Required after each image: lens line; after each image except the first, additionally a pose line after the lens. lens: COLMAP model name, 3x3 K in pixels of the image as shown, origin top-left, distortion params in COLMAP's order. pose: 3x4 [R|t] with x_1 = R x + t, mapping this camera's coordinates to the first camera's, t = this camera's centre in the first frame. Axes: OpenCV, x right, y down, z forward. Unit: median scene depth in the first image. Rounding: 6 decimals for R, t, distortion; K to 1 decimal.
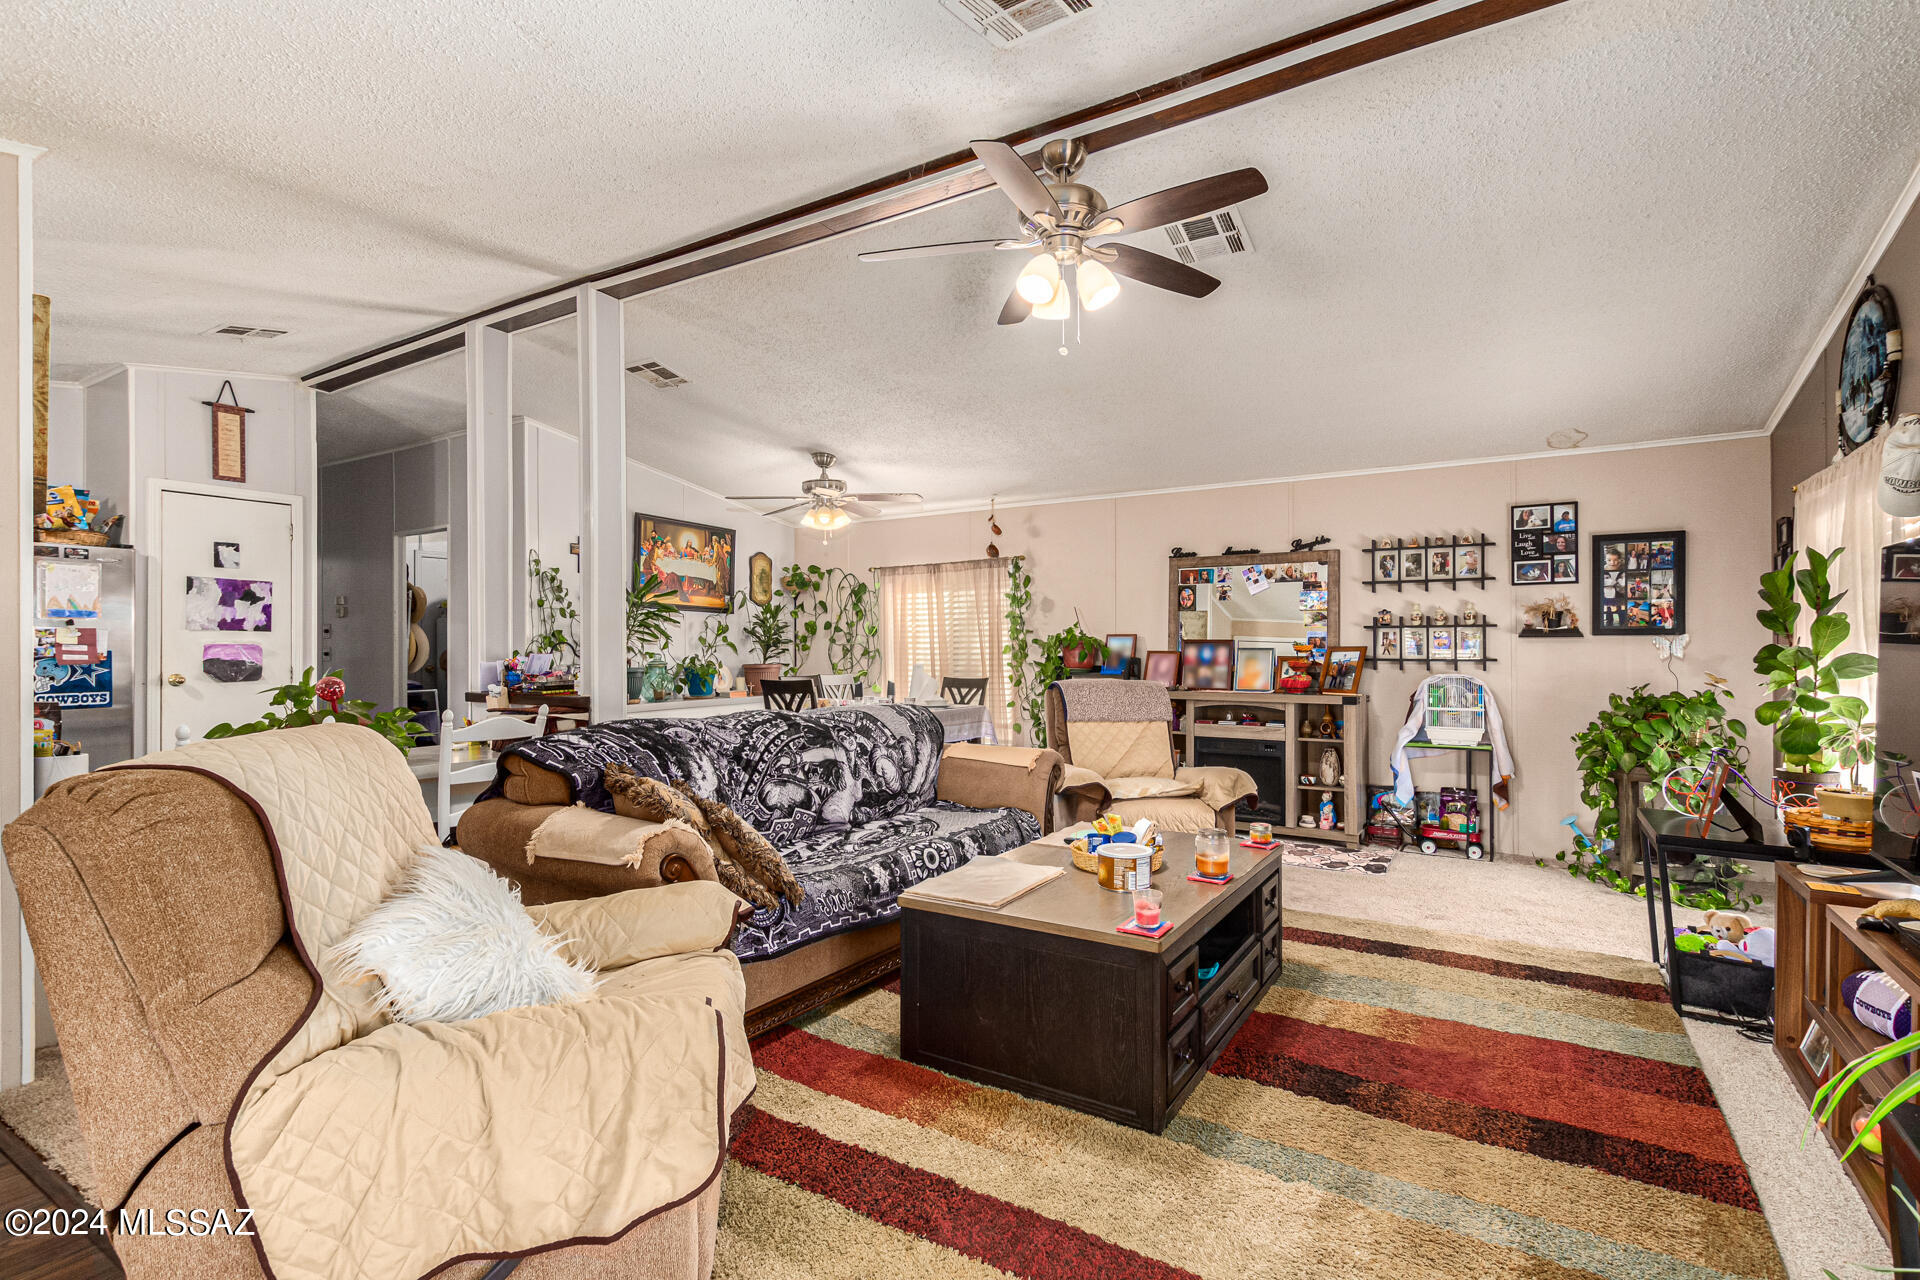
lens RADIAL K [[917.6, 0, 960.2], [0, 917.6, 647.6], [0, 0, 1]] dist [0.017505, 0.000366]
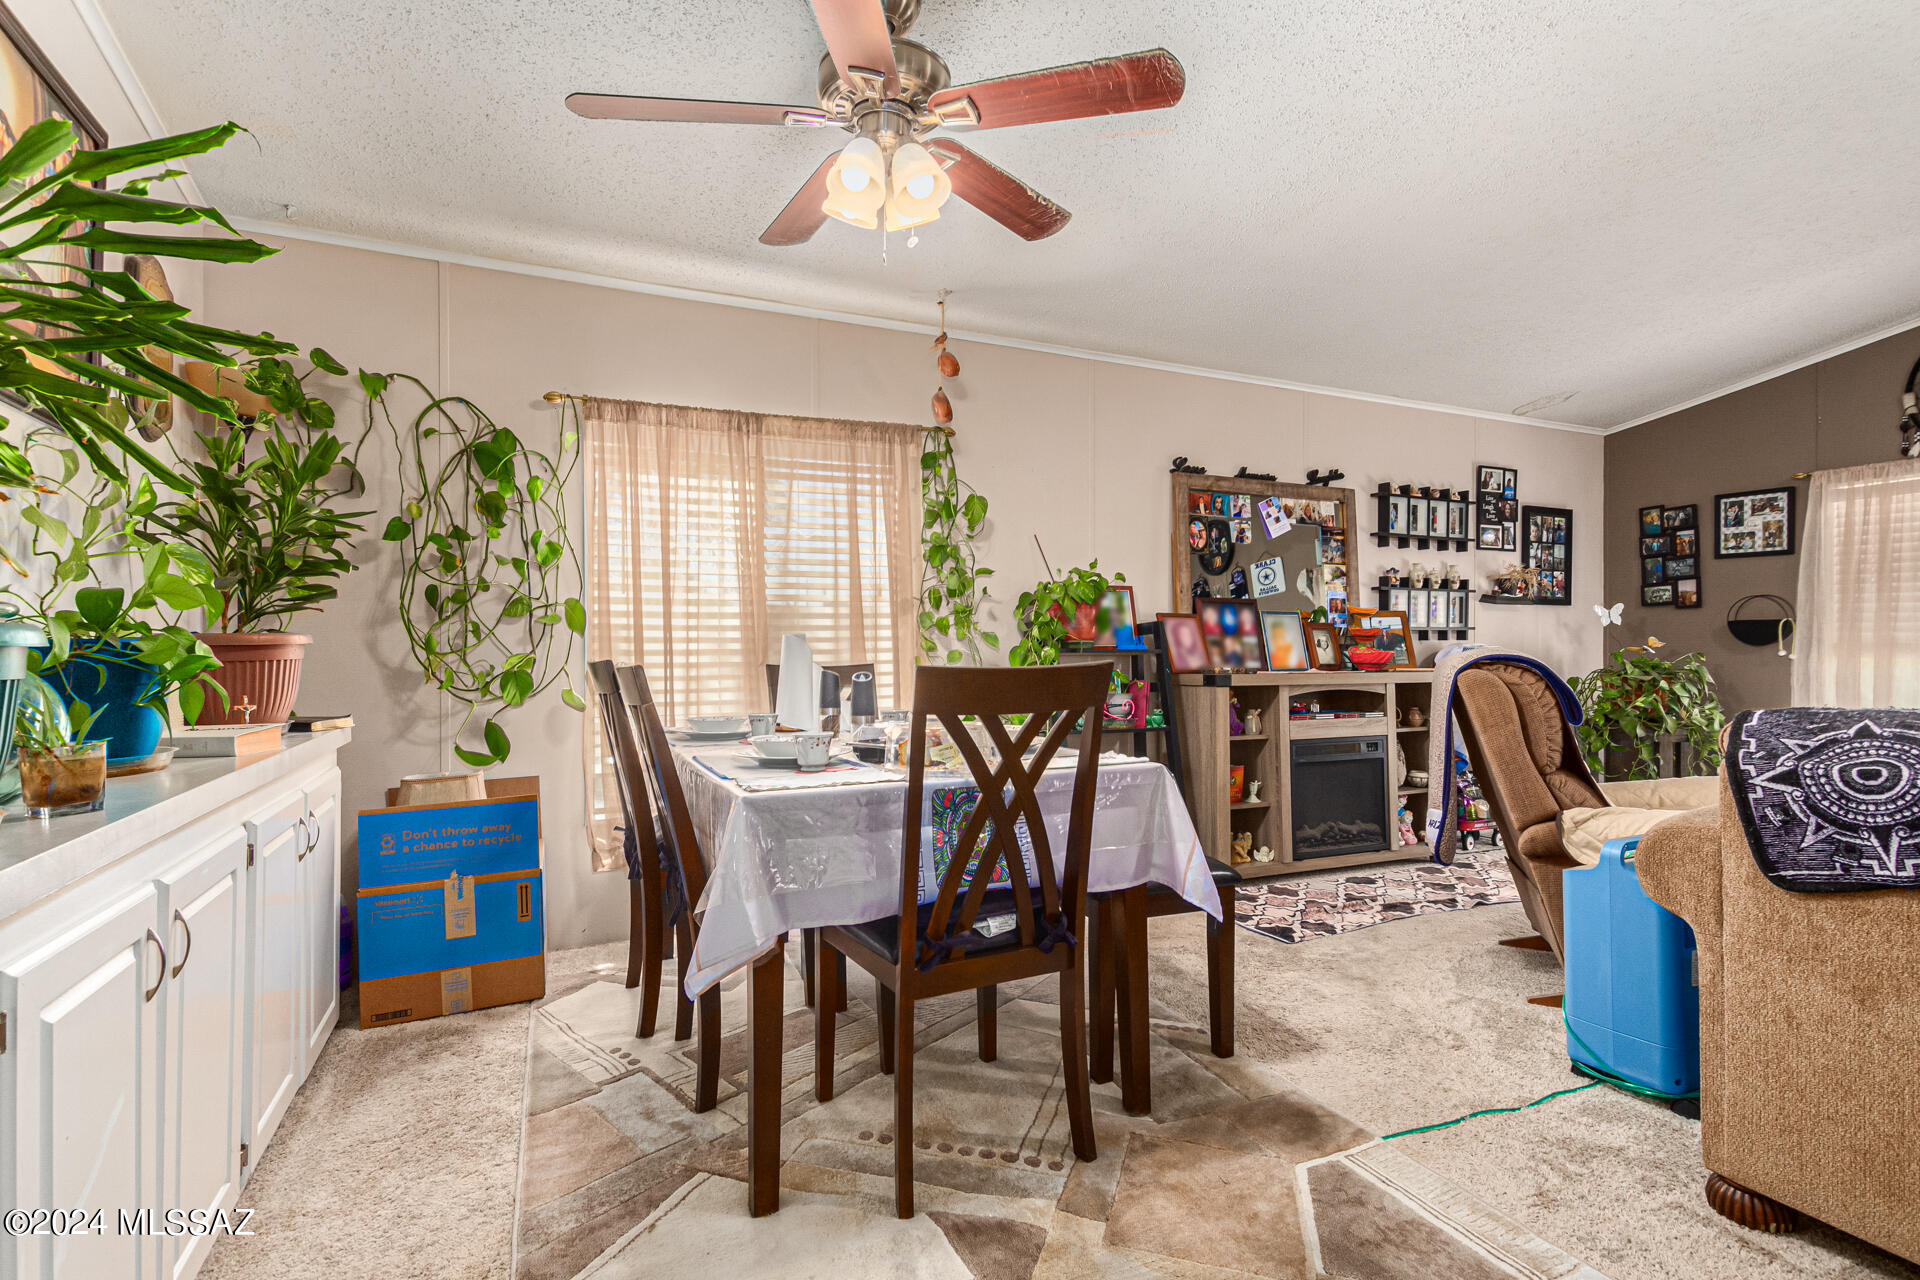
lens RADIAL K [[917.6, 0, 955.5], [0, 917.6, 635.1], [0, 0, 1]] dist [0.017505, 0.000366]
pose [[0.553226, 0.010225, 0.832968, -0.434909], [-0.000762, 0.999930, -0.011768, 0.028337], [-0.833031, 0.005875, 0.553196, 0.839356]]
